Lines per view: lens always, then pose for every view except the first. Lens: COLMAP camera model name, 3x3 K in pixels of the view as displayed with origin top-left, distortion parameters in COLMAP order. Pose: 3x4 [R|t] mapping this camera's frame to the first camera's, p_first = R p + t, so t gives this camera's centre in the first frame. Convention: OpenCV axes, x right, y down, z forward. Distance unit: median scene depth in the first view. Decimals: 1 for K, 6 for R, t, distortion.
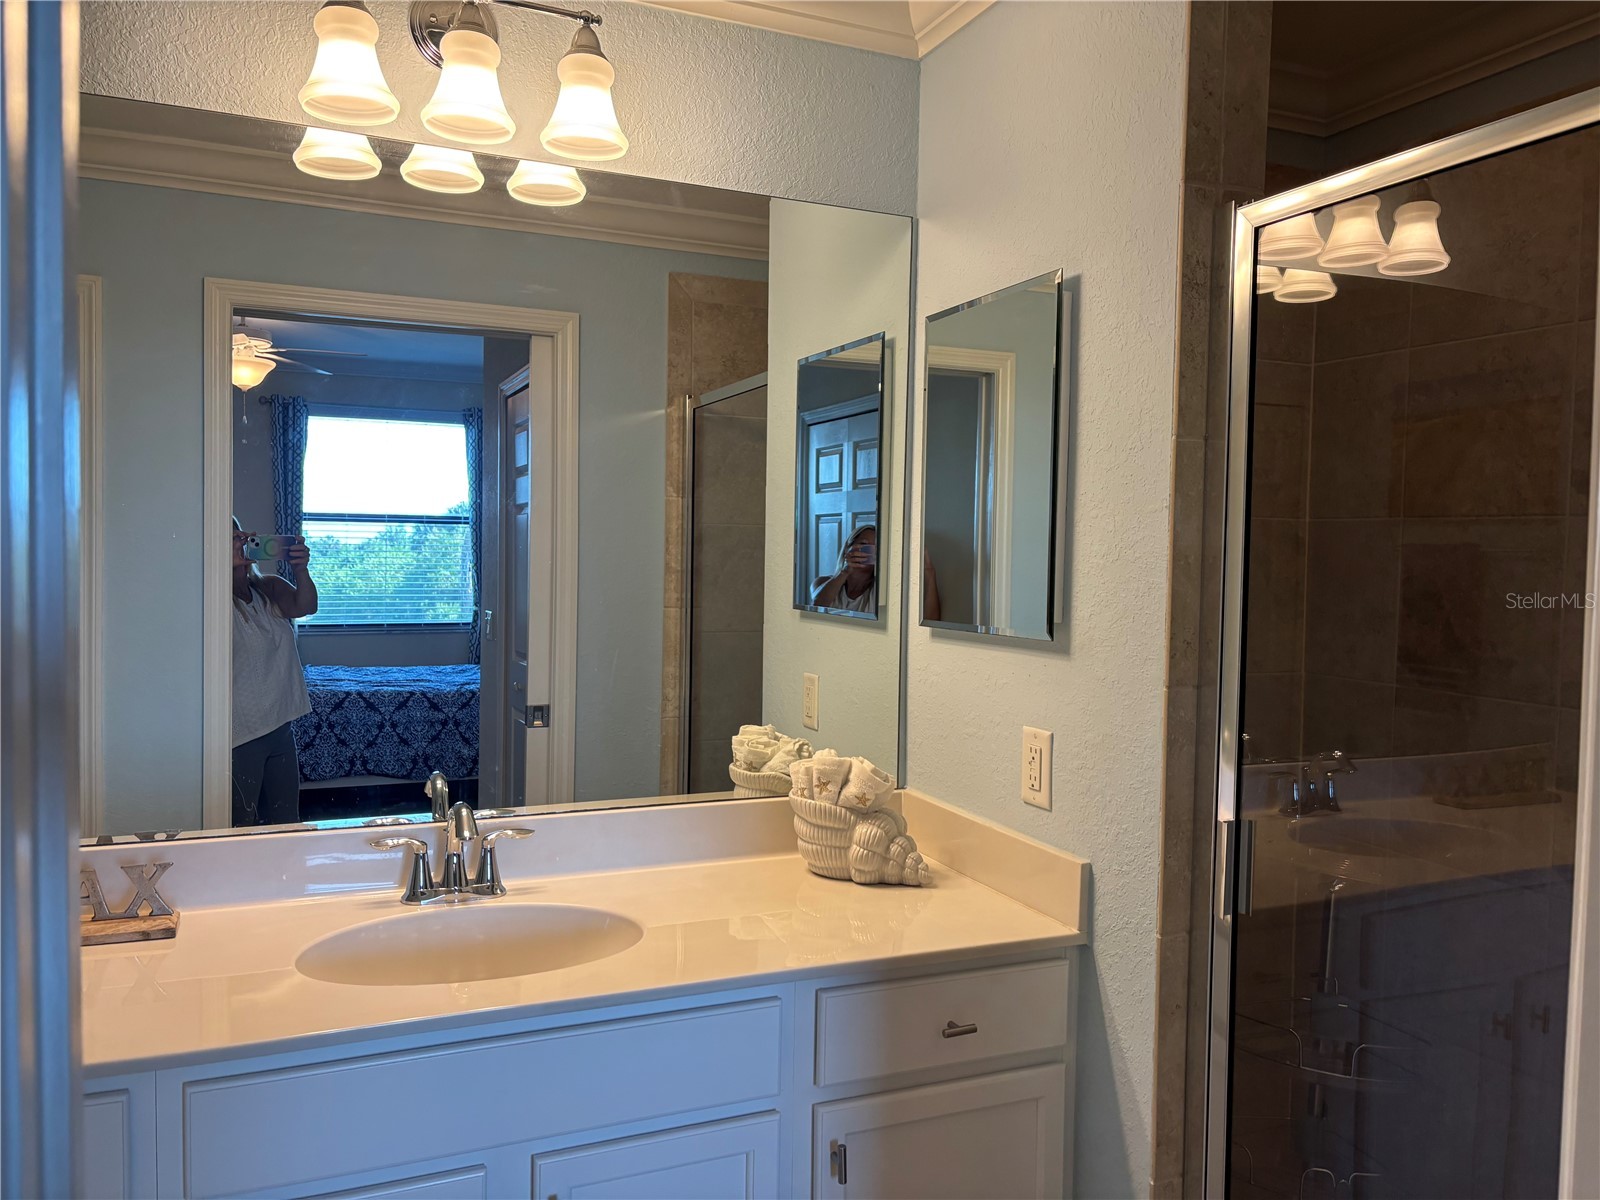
lens RADIAL K [[1201.7, 0, 796.2], [0, 1201.7, 598.4], [0, 0, 1]] dist [0.052157, -0.061256]
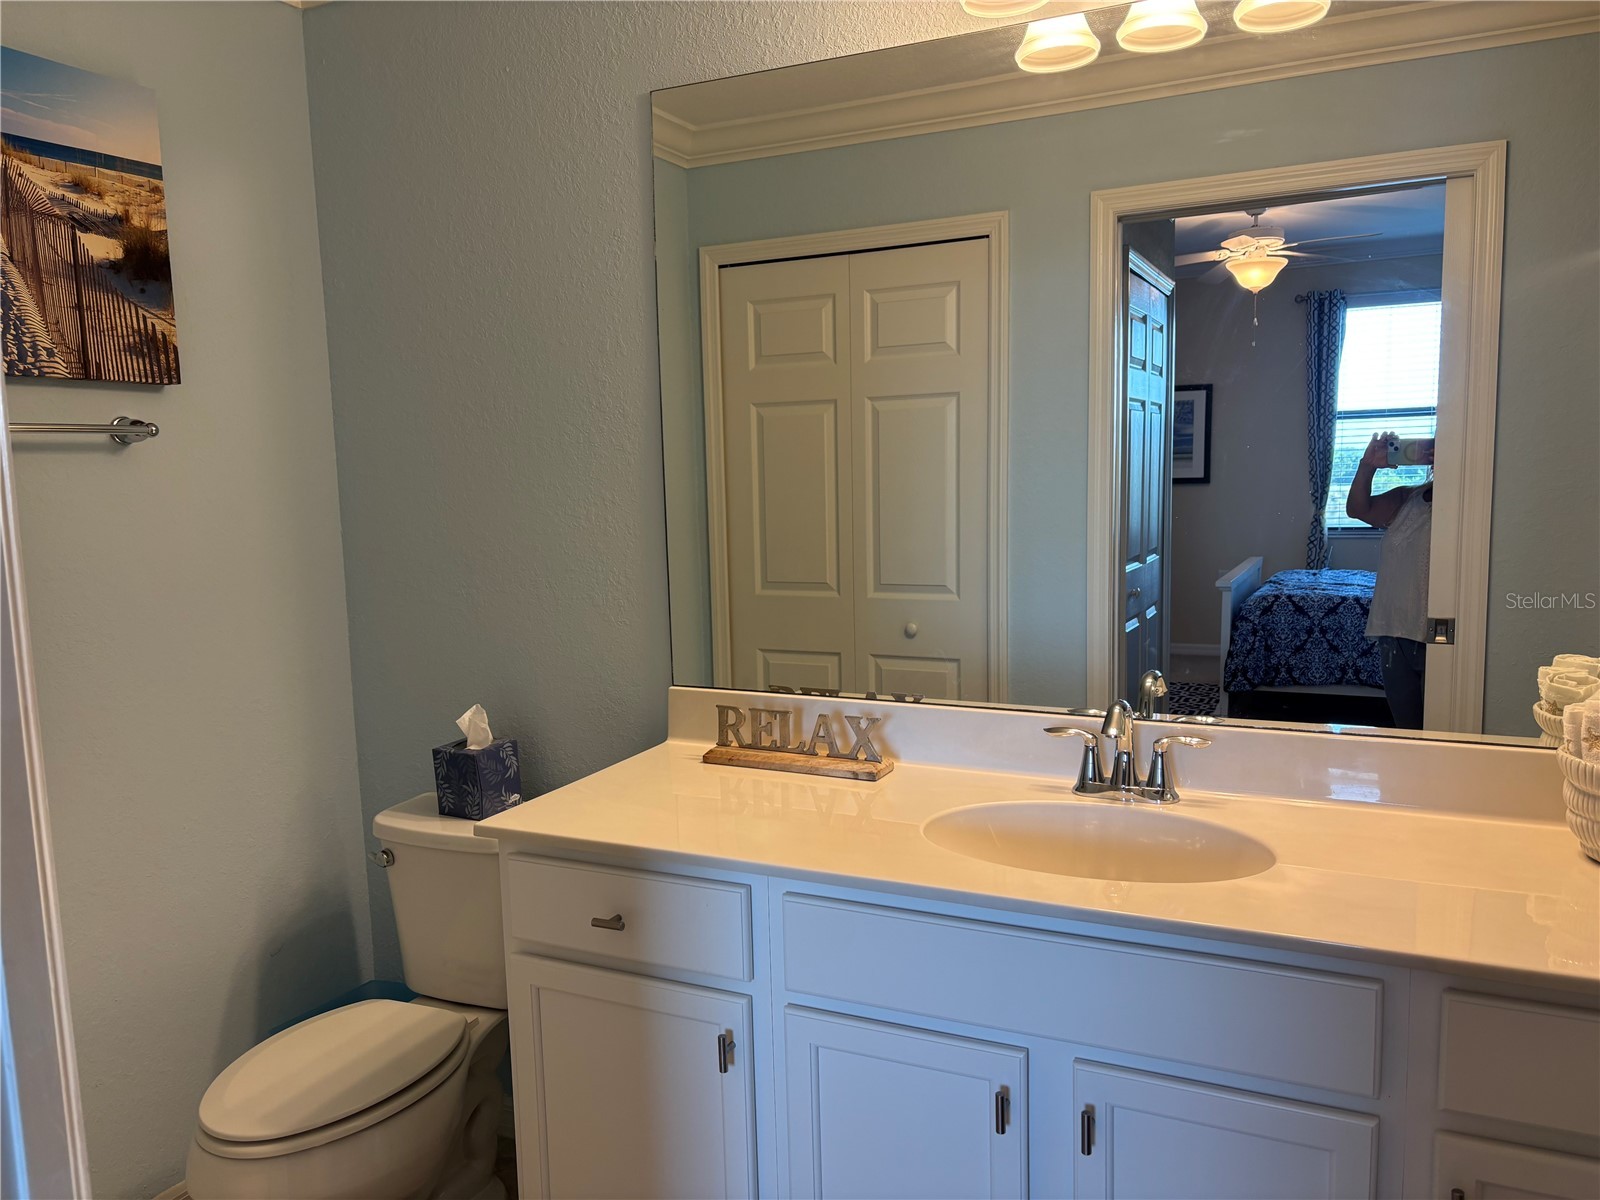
lens RADIAL K [[1201.7, 0, 800.0], [0, 1201.7, 615.5], [0, 0, 1]] dist [0.052157, -0.061256]
pose [[0.652914, 0.063477, -0.754767, 0.224830], [0.006305, 0.995992, 0.089219, 0.009958], [0.757406, -0.063011, 0.649897, 0.140434]]
